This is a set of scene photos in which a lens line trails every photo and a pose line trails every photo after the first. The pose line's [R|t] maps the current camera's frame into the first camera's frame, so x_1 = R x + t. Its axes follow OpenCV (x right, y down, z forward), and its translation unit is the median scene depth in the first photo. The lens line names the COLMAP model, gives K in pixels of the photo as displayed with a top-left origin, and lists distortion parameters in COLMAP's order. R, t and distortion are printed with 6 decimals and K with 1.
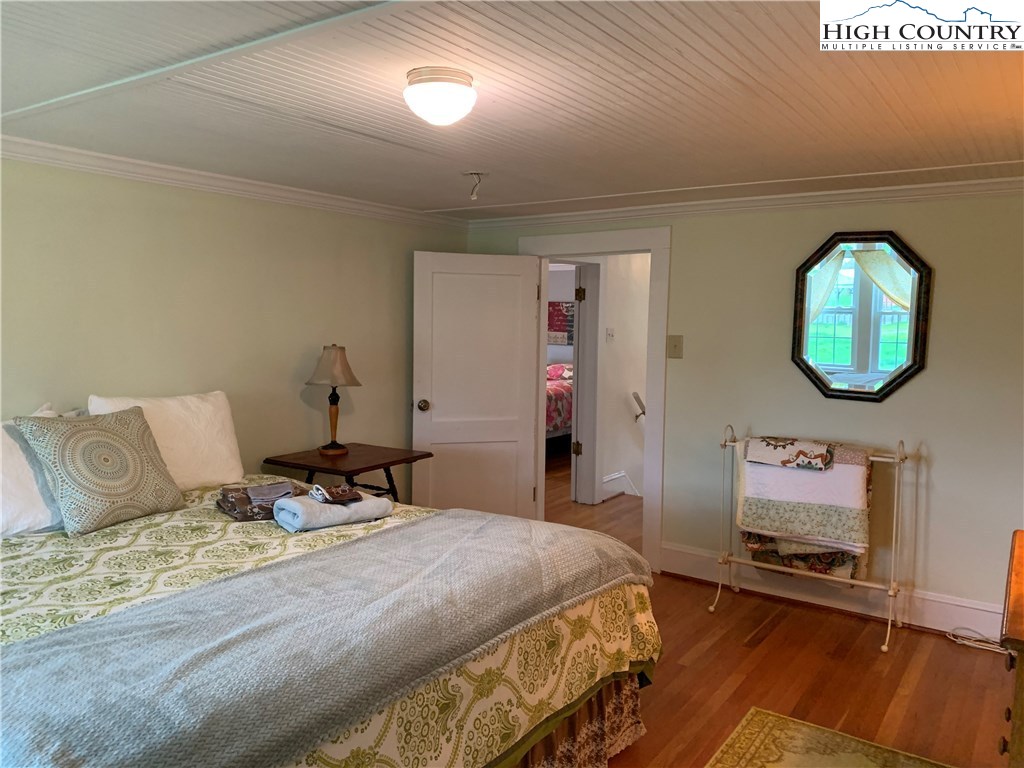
lens RADIAL K [[770.4, 0, 511.3], [0, 770.4, 385.3], [0, 0, 1]] dist [0.012565, -0.040552]
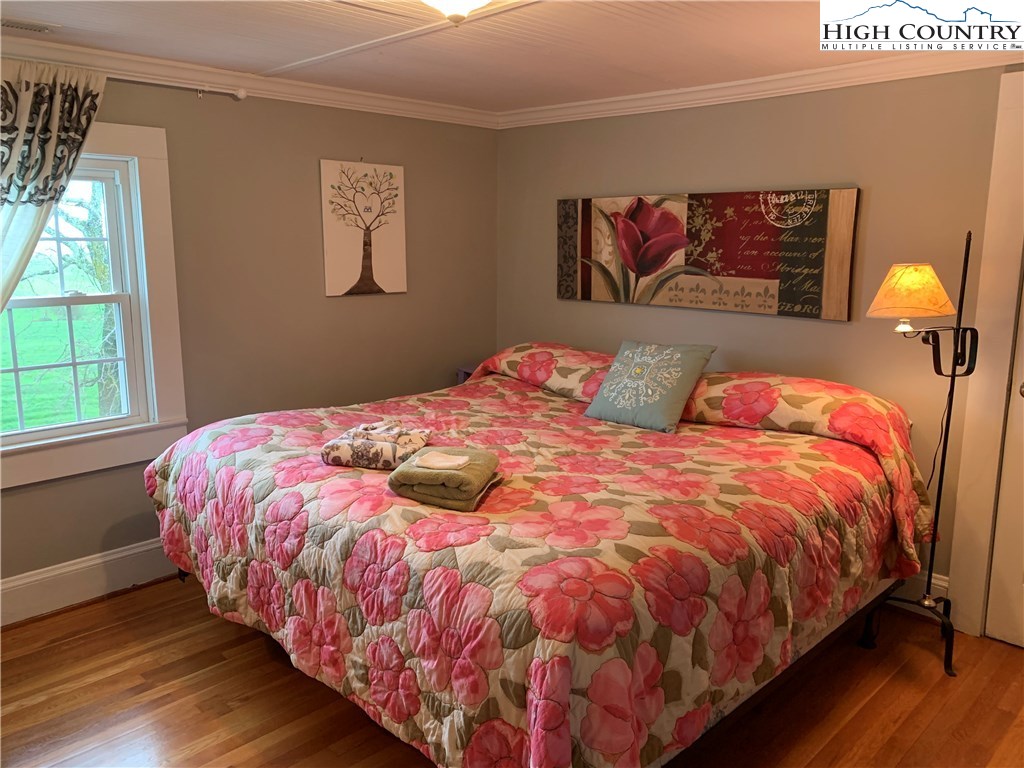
lens RADIAL K [[770.4, 0, 501.8], [0, 770.4, 381.5], [0, 0, 1]] dist [0.012565, -0.040552]
pose [[0.982315, 0.024435, -0.185637, 0.049043], [-0.009099, 0.996506, 0.083019, -0.160926], [0.187017, -0.079862, 0.979105, 2.005885]]
